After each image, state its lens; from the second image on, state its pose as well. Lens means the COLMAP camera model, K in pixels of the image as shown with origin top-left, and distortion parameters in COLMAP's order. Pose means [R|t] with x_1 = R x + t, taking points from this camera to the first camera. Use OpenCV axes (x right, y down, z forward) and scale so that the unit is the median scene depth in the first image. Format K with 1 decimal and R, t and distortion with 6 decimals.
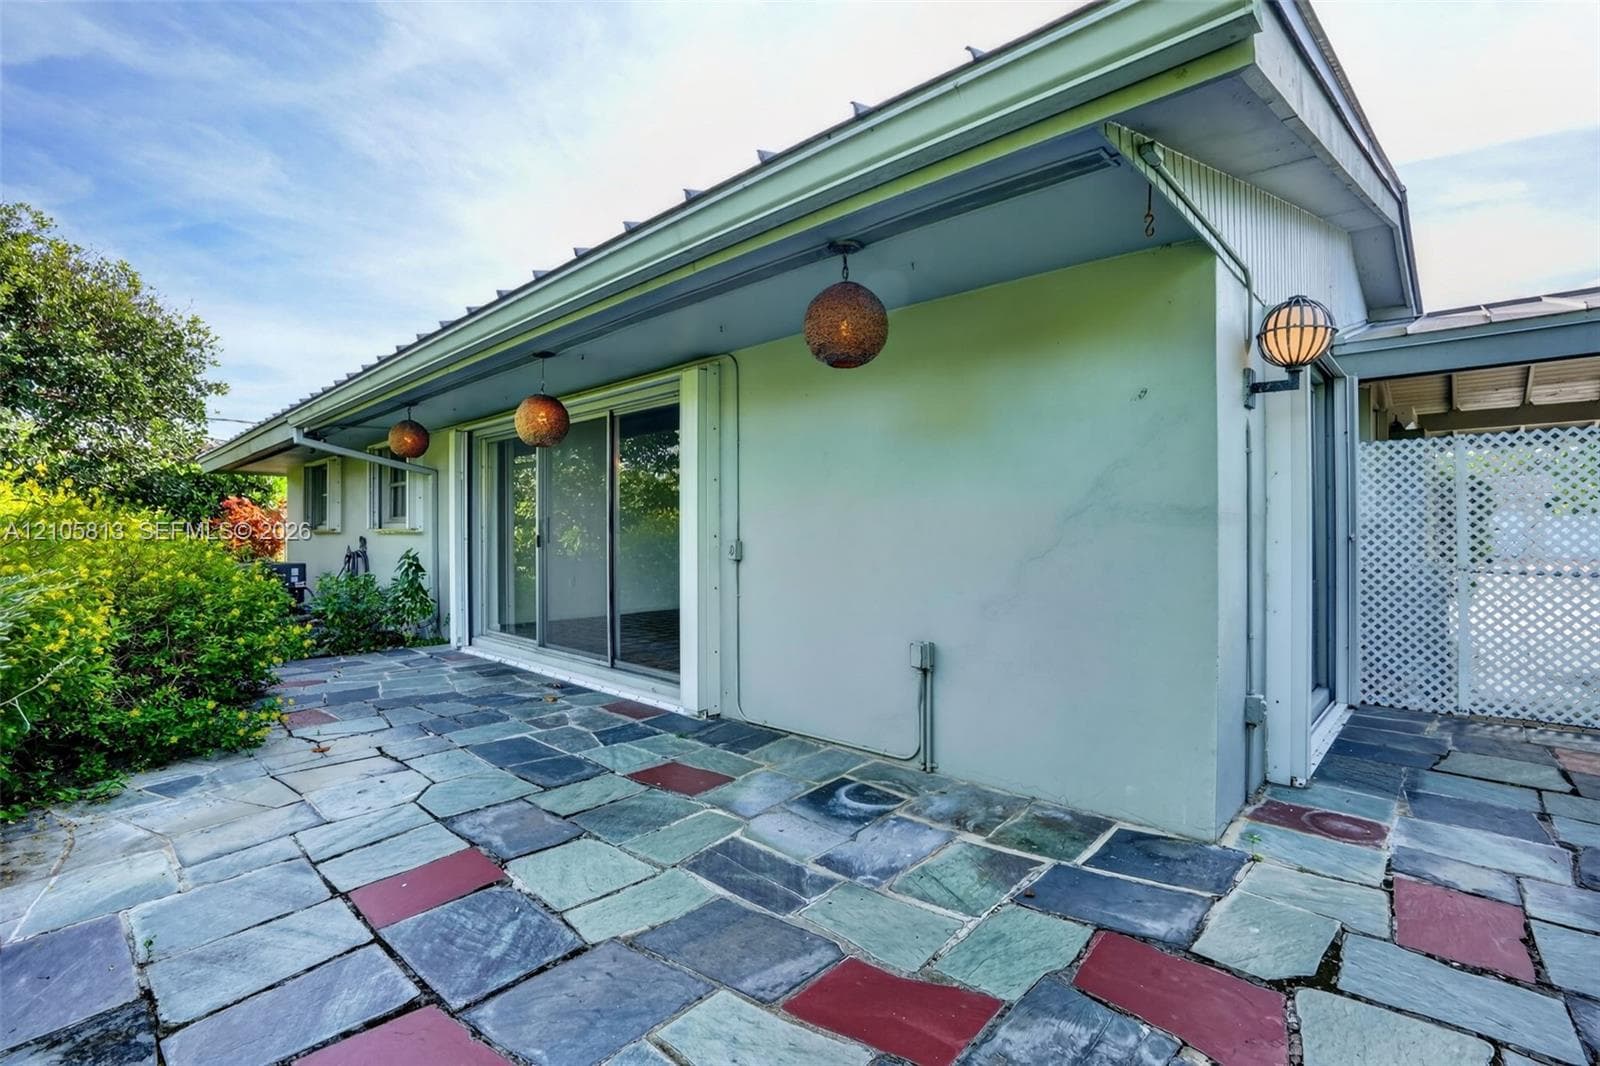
lens RADIAL K [[738.2, 0, 805.8], [0, 738.2, 532.2], [0, 0, 1]] dist [-0.036702, 0.008616]
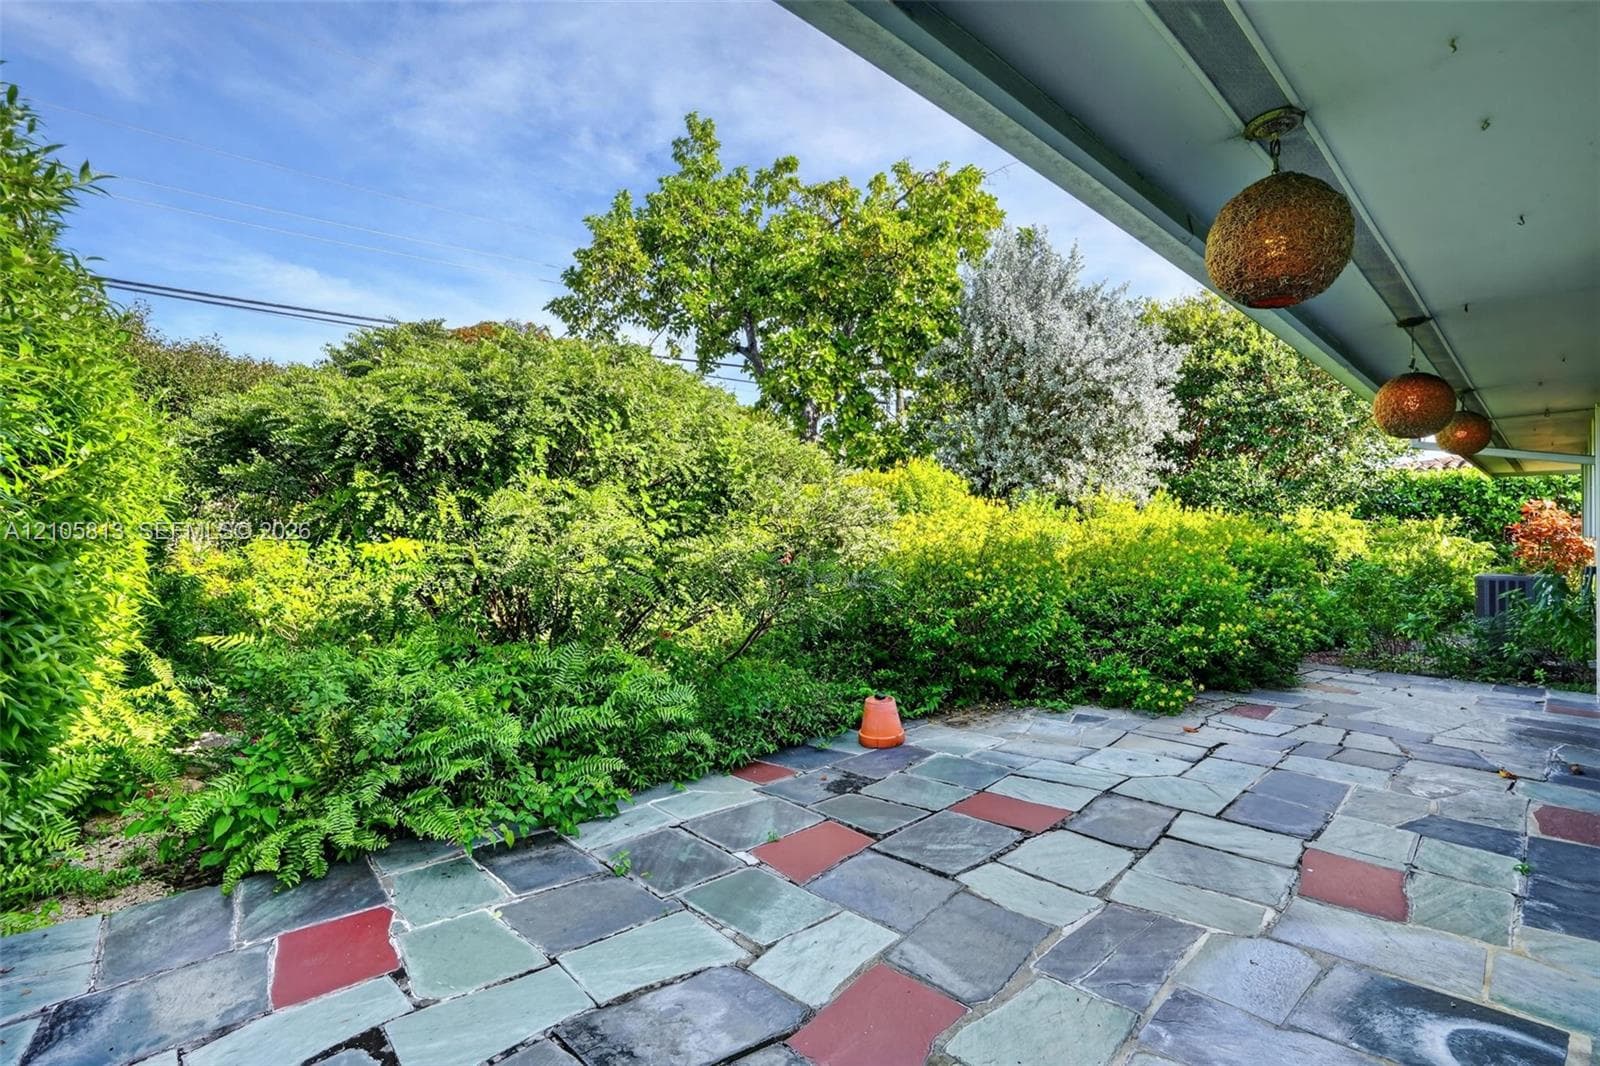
lens RADIAL K [[738.2, 0, 802.6], [0, 738.2, 535.3], [0, 0, 1]] dist [-0.036702, 0.008616]
pose [[-0.070771, 0.002503, -0.997489, 0.663604], [-0.004888, 0.999984, 0.002856, -0.014650], [0.997481, 0.005078, -0.070758, 0.567402]]
